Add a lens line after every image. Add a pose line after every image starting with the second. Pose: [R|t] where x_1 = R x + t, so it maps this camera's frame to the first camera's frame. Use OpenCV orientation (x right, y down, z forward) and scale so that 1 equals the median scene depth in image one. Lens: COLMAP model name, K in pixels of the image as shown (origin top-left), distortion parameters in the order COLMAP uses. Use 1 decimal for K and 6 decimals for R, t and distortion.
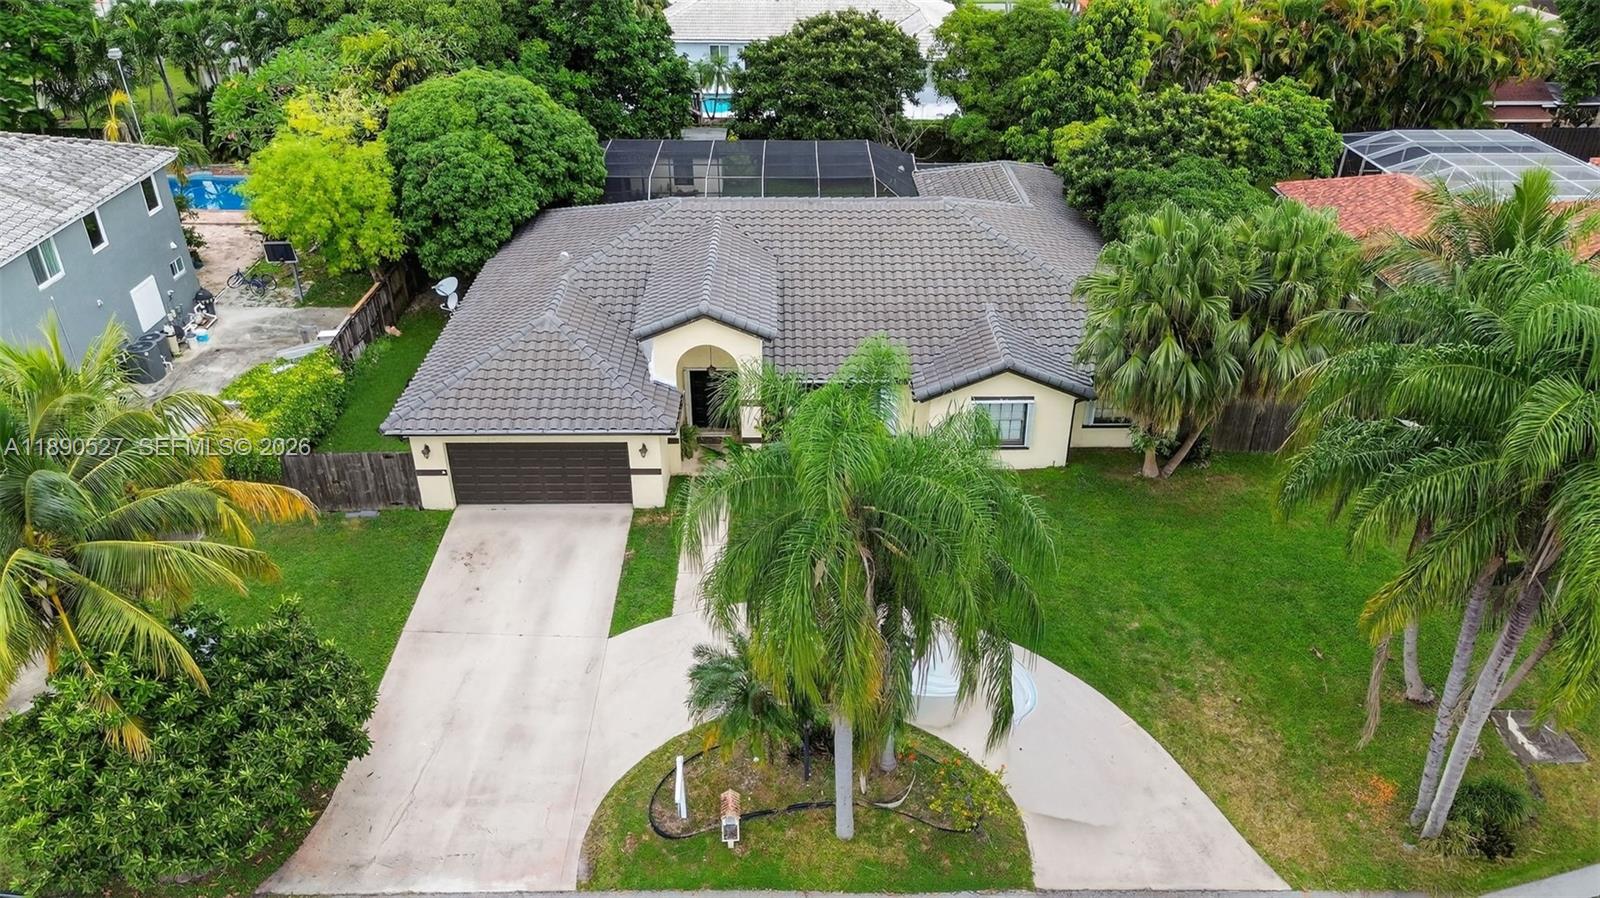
lens RADIAL K [[1128.0, 0, 800.0], [0, 1128.0, 449.0], [0, 0, 1]] dist [0.005224, 0.001012]
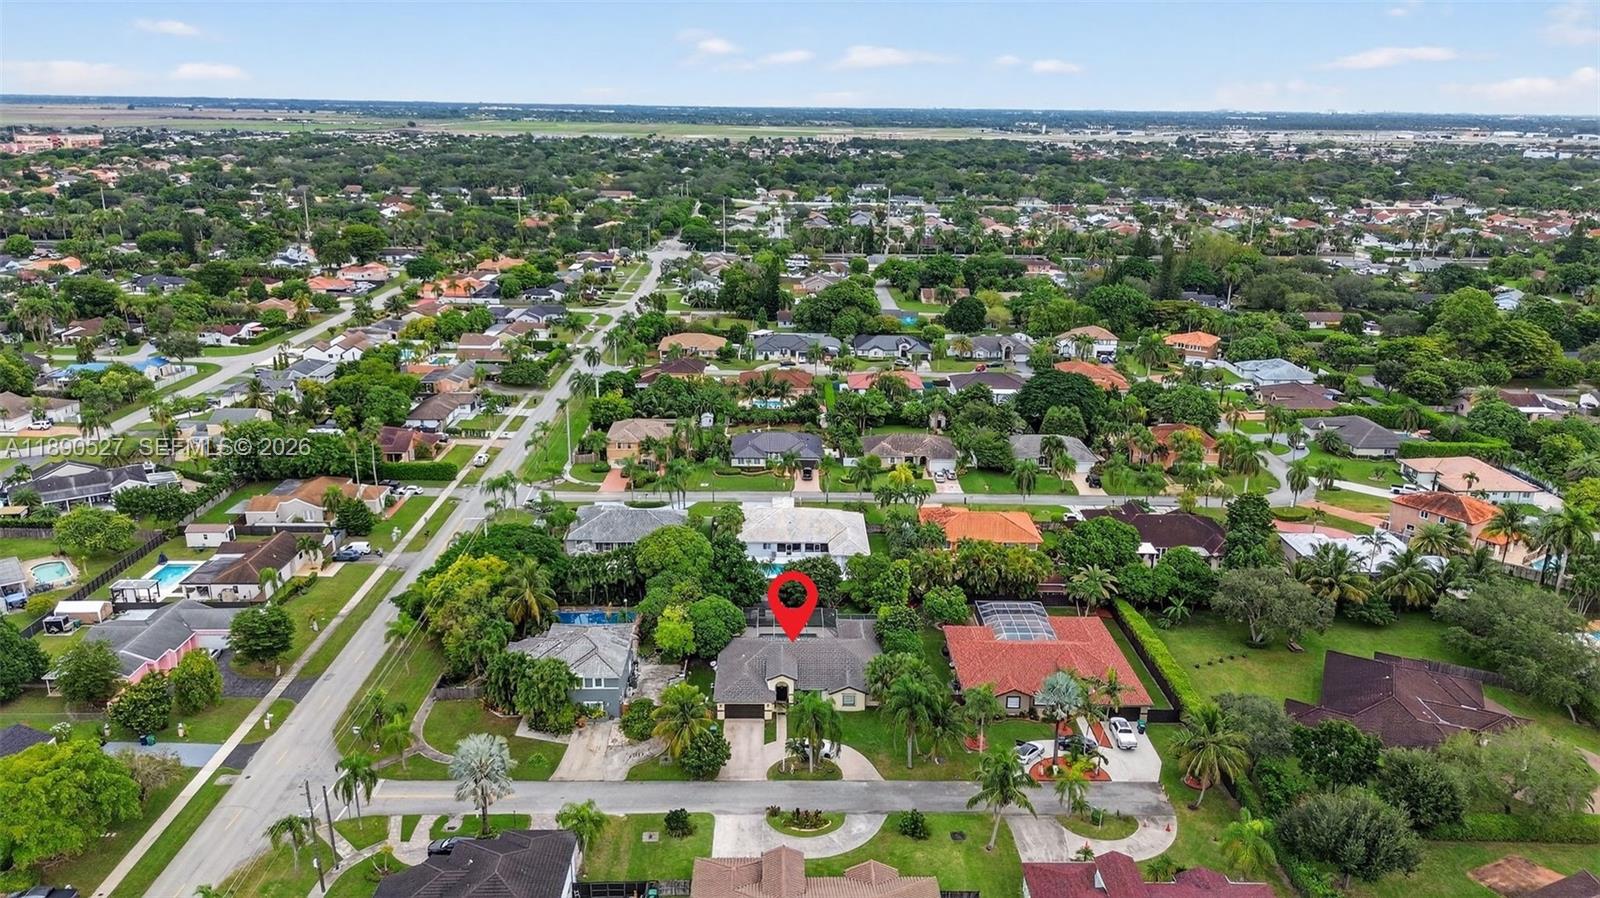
lens RADIAL K [[1128.0, 0, 800.0], [0, 1128.0, 449.0], [0, 0, 1]] dist [0.005224, 0.001012]
pose [[0.999917, 0.006386, 0.011164, -0.066159], [-0.003655, 0.973335, -0.229358, 0.034647], [-0.012331, 0.229299, 0.973278, -3.515340]]
